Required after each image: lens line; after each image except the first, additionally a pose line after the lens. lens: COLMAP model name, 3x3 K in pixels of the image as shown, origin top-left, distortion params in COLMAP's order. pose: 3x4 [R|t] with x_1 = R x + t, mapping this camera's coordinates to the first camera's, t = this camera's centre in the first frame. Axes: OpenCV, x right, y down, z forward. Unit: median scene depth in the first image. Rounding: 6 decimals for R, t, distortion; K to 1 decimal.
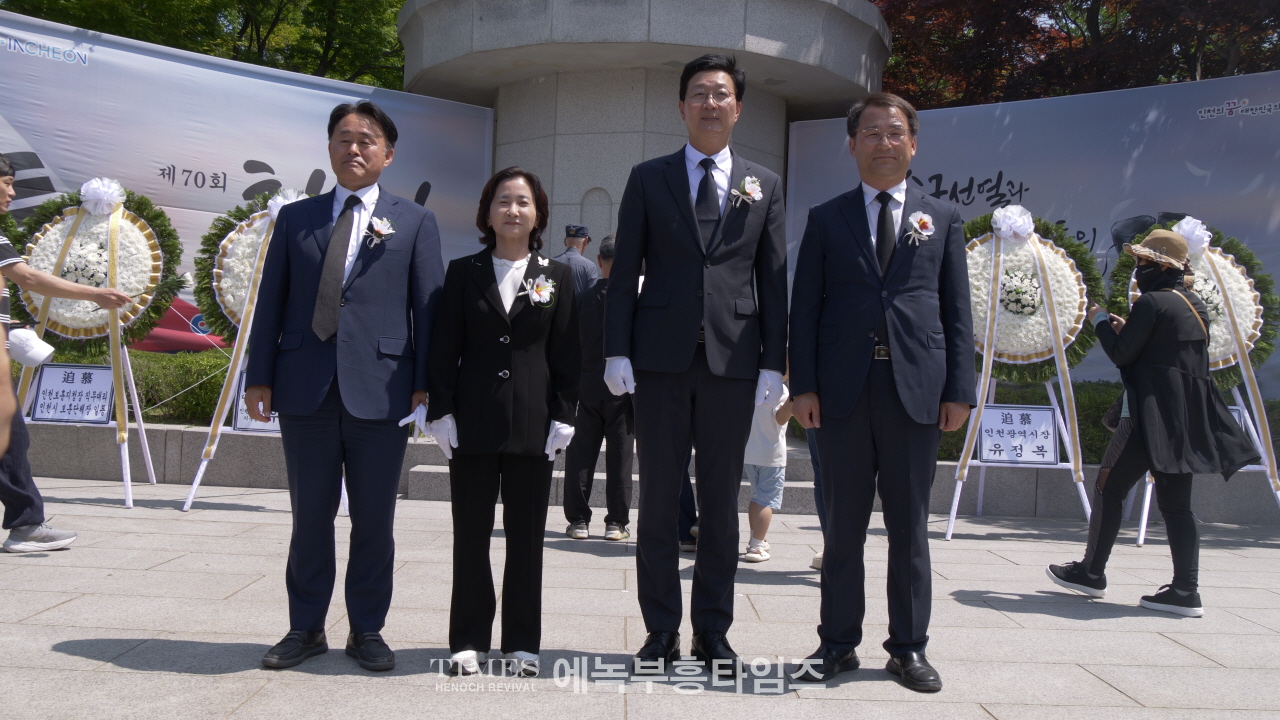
lens RADIAL K [[1102.5, 0, 635.4], [0, 1102.5, 330.3], [0, 0, 1]] dist [-0.032524, -0.000309]
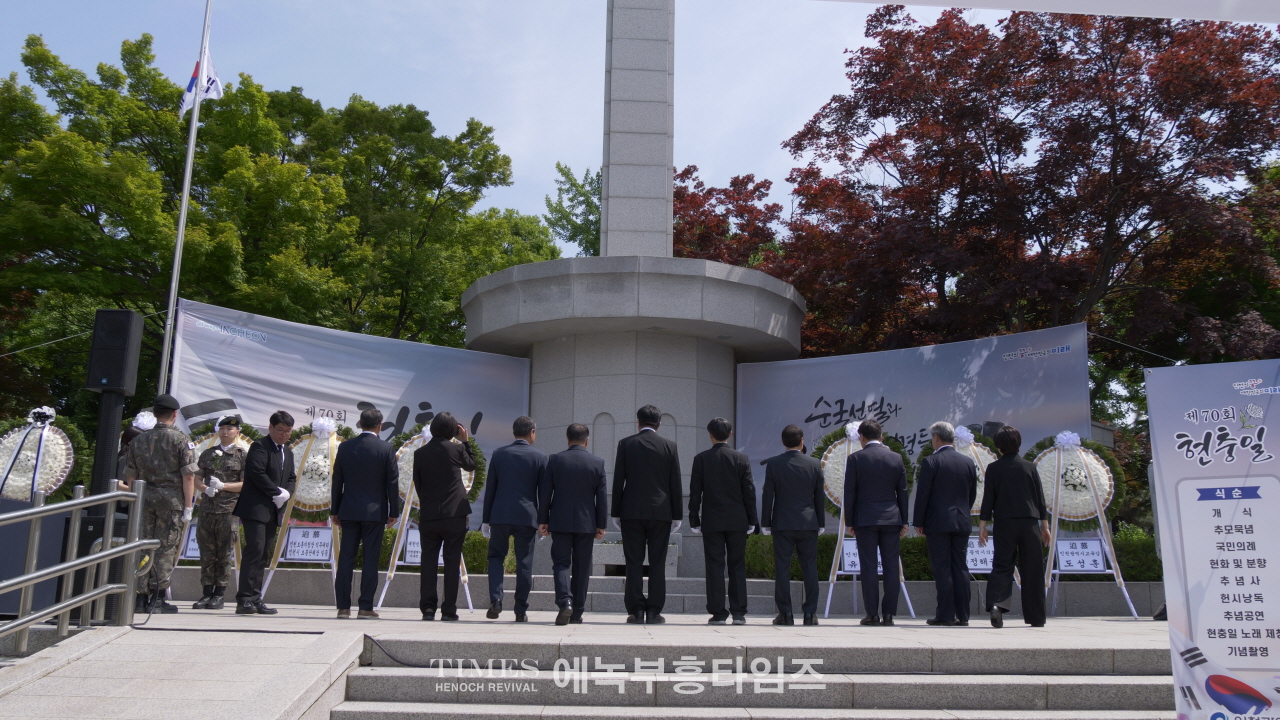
lens RADIAL K [[1042.7, 0, 625.2], [0, 1042.7, 350.5], [0, 0, 1]] dist [-0.062281, 0.061099]
pose [[0.999744, -0.019940, 0.010684, -0.030982], [0.021535, 0.983495, -0.179649, 0.053437], [-0.006926, 0.179833, 0.983673, -0.541469]]
